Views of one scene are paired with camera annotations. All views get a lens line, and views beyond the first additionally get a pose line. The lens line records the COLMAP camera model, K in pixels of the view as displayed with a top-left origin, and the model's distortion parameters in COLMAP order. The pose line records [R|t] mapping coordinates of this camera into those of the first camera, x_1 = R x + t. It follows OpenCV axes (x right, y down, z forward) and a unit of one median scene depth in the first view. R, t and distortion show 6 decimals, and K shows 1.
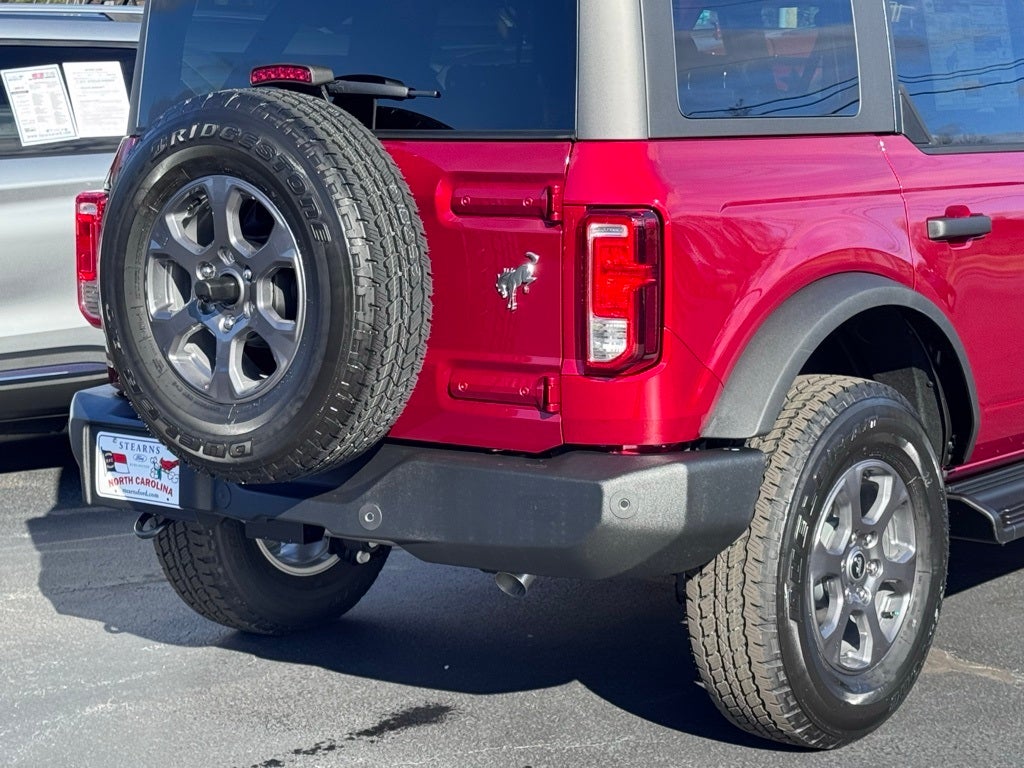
lens RADIAL K [[2124.7, 0, 509.6], [0, 2124.7, 383.6], [0, 0, 1]] dist [0.110407, 0.172729]
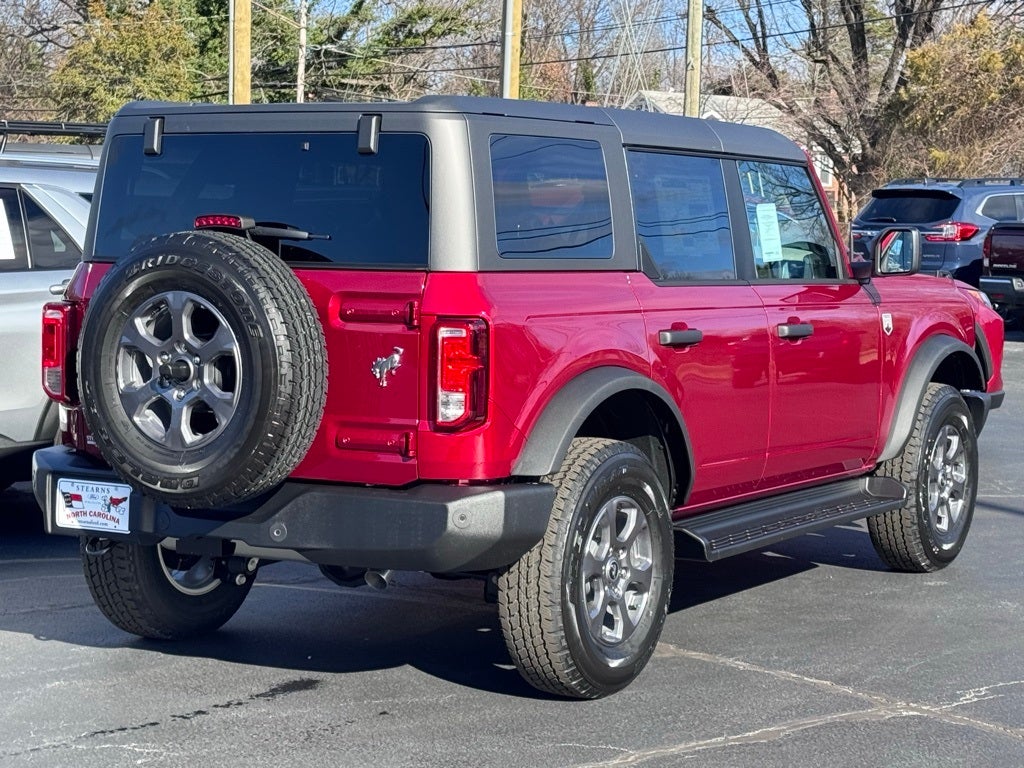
lens RADIAL K [[2124.7, 0, 509.6], [0, 2124.7, 383.6], [0, 0, 1]] dist [0.110407, 0.172729]
pose [[0.990504, 0.011497, 0.137005, -0.107574], [-0.003295, 0.998196, -0.059947, 0.047953], [-0.137447, 0.058926, 0.988755, -0.428534]]
